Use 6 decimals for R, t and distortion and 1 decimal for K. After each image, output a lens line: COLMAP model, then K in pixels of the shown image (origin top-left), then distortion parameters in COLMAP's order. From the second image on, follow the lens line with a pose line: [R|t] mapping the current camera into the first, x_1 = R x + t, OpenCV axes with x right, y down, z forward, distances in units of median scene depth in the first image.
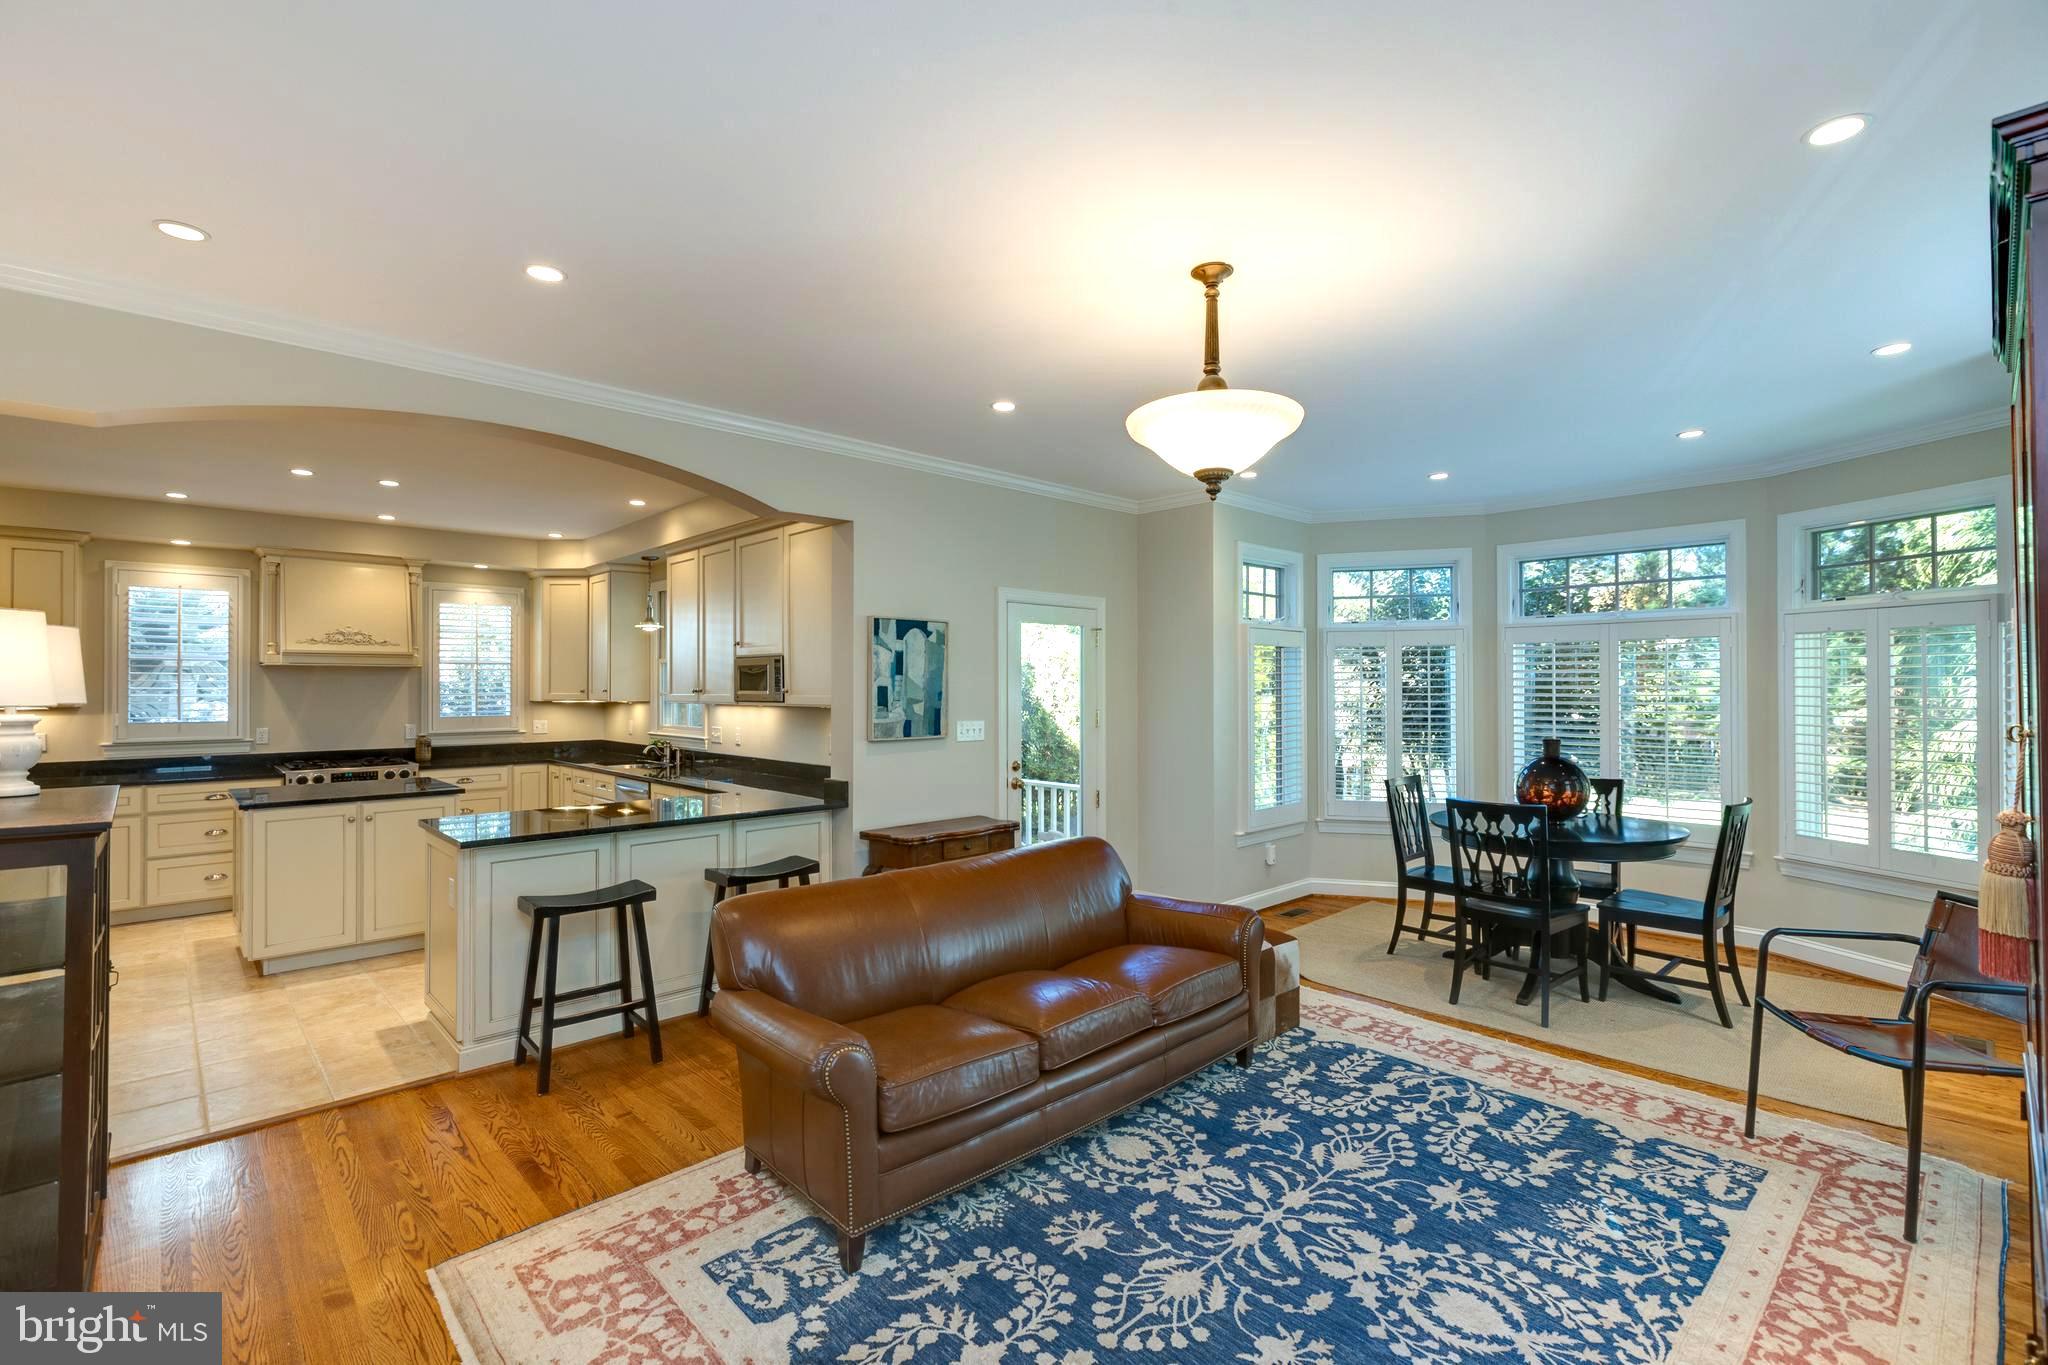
lens RADIAL K [[918.1, 0, 1024.0], [0, 918.1, 682.5], [0, 0, 1]] dist [0.022587, -0.008861]
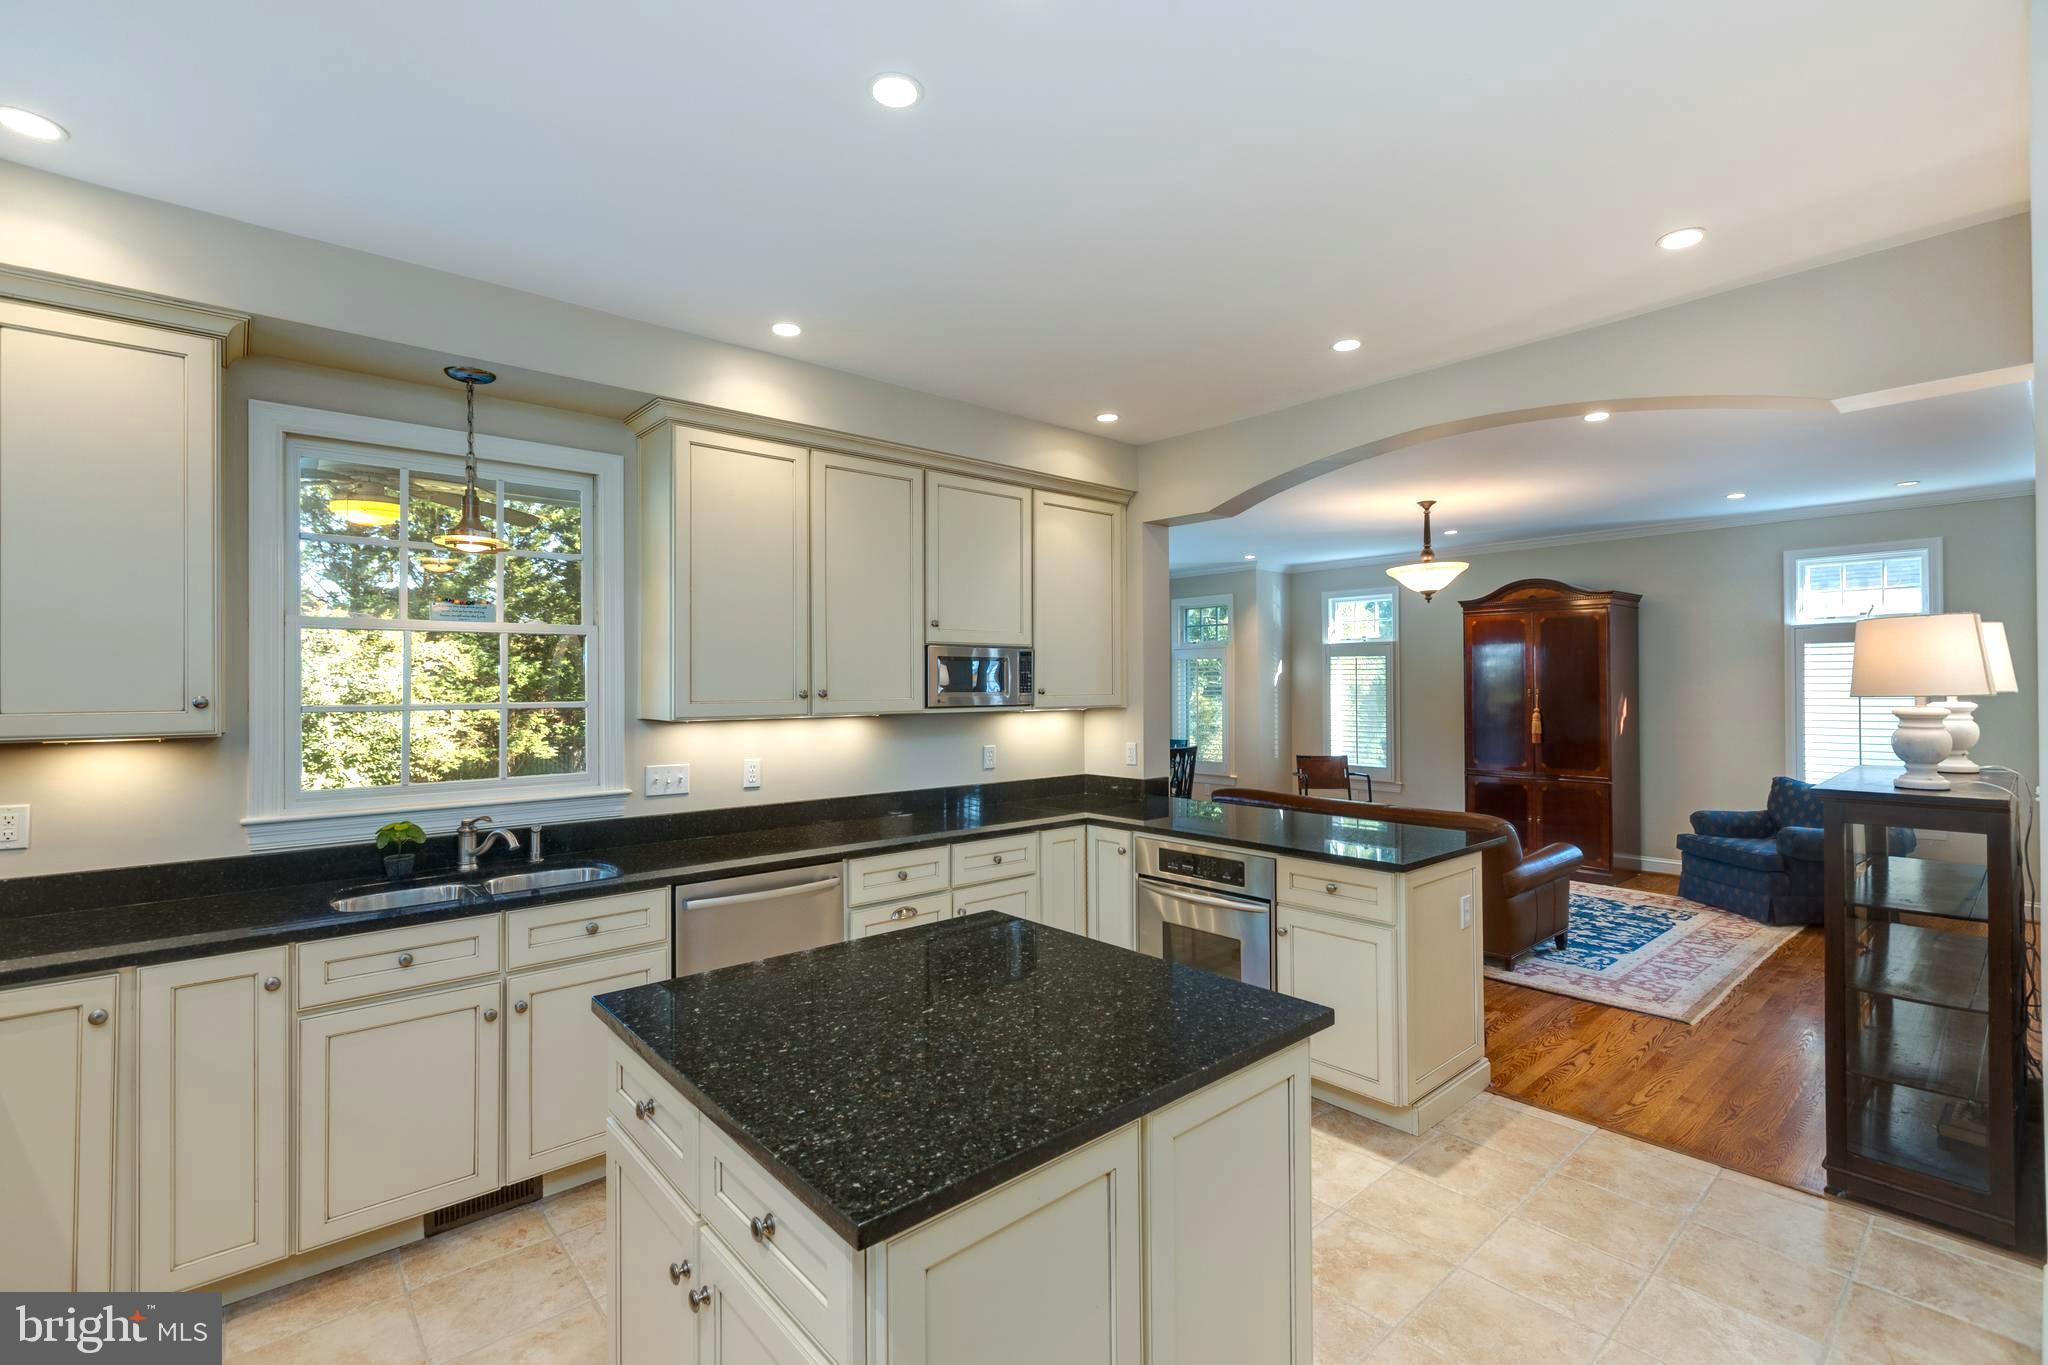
lens RADIAL K [[909.8, 0, 1030.5], [0, 909.8, 680.5], [0, 0, 1]] dist [0.002205, 0.000543]
pose [[0.028635, 0.005824, 0.999573, -0.895262], [0.000212, 0.999983, -0.005832, 0.003361], [-0.999590, 0.000379, 0.028633, 0.824512]]
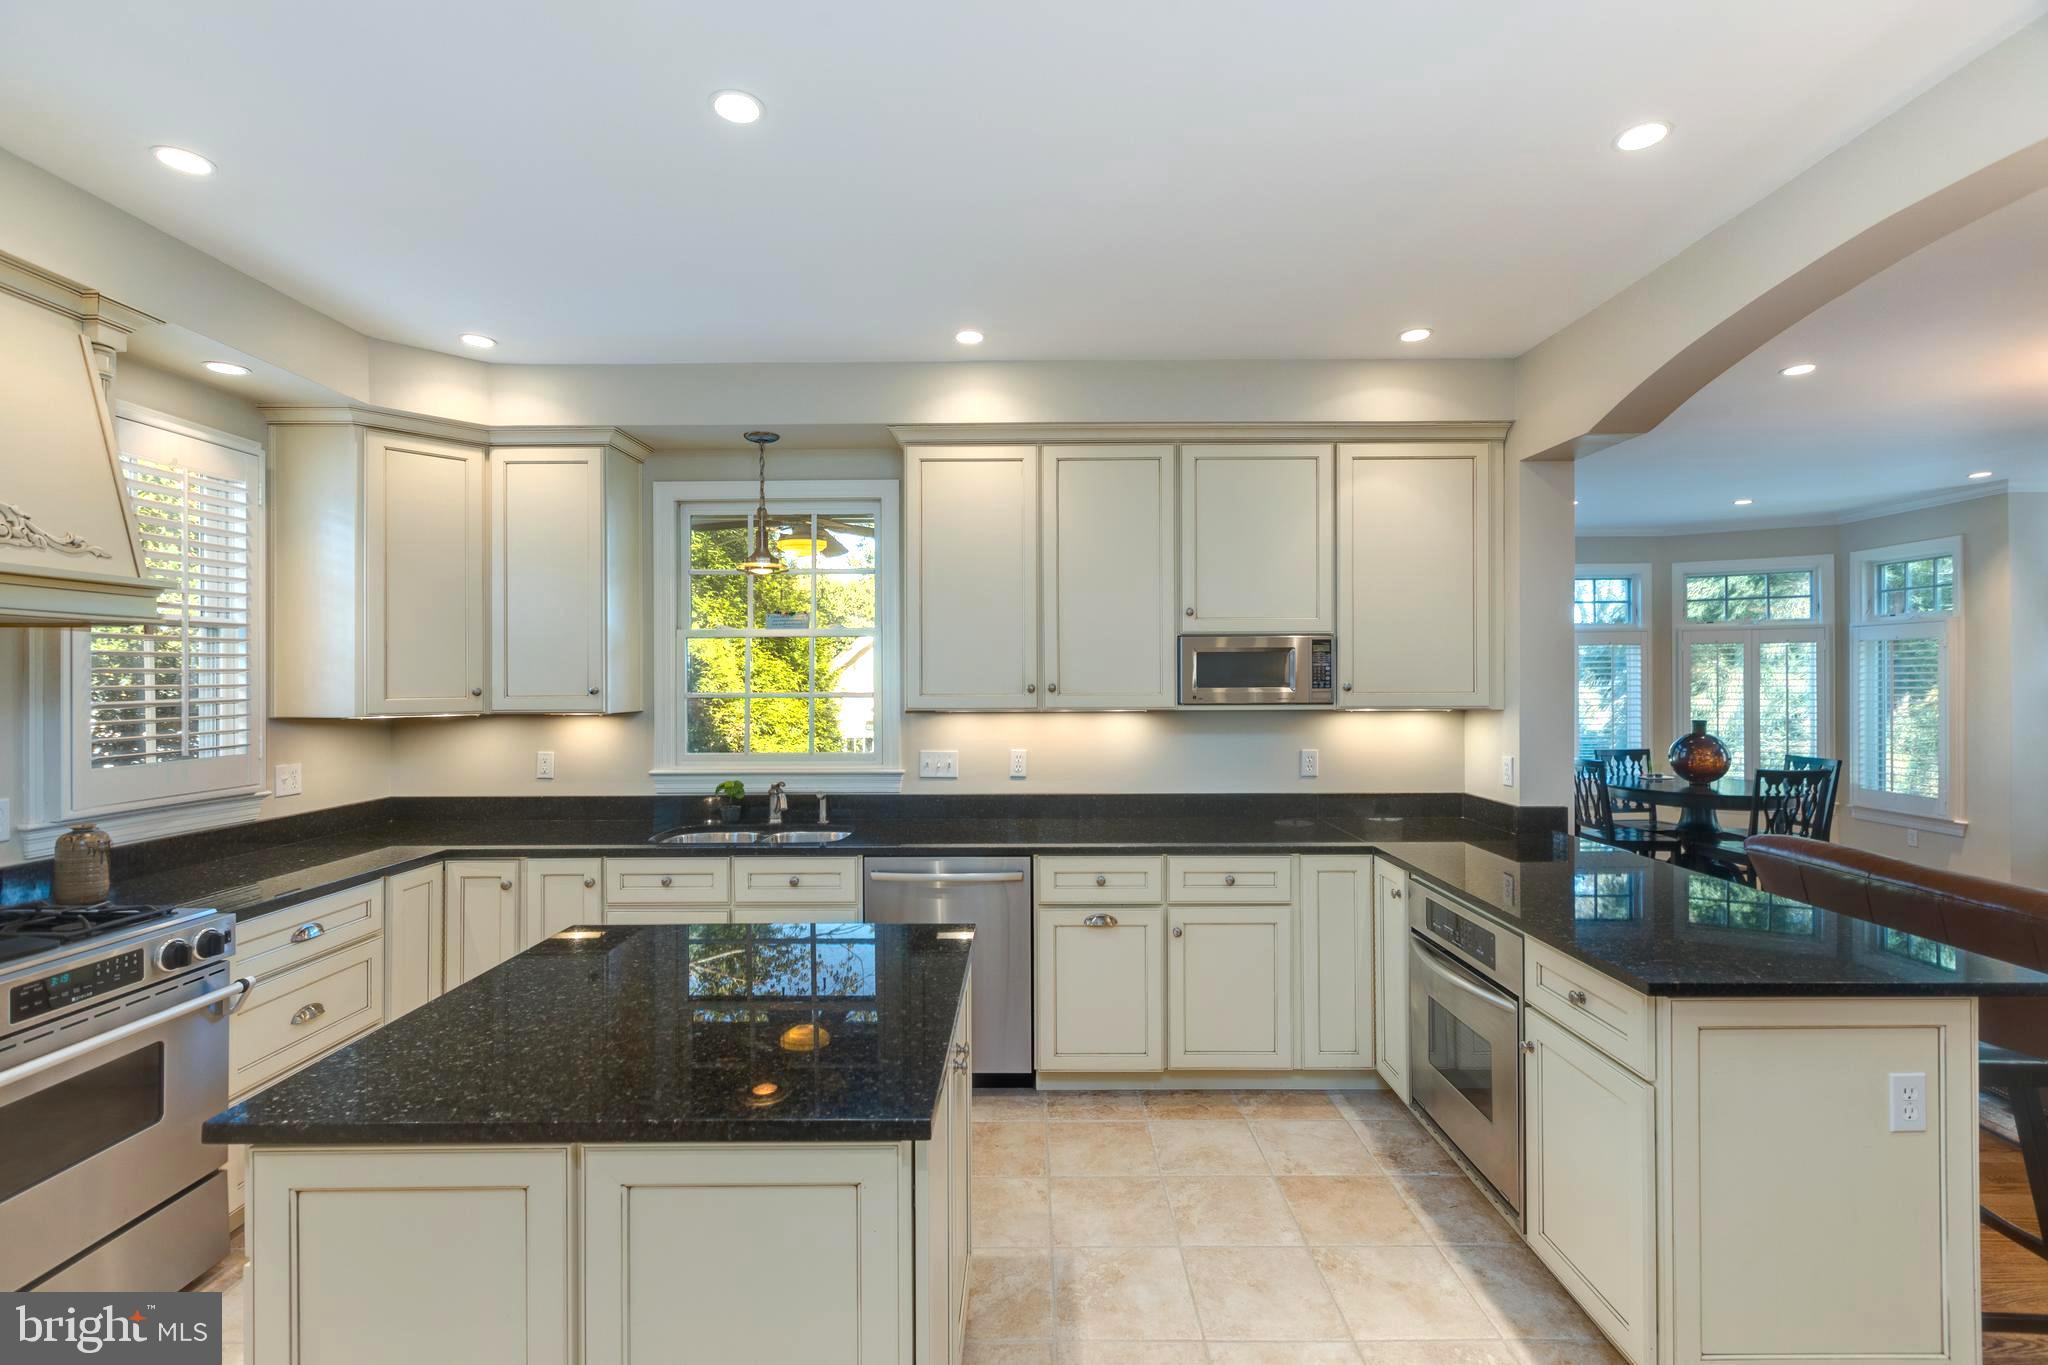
lens RADIAL K [[909.8, 0, 1030.5], [0, 909.8, 680.5], [0, 0, 1]] dist [0.002205, 0.000543]
pose [[0.684065, -0.001122, 0.729420, -0.757410], [-0.001921, 0.999993, 0.003340, 0.001736], [-0.729419, -0.003686, 0.684058, 0.594942]]
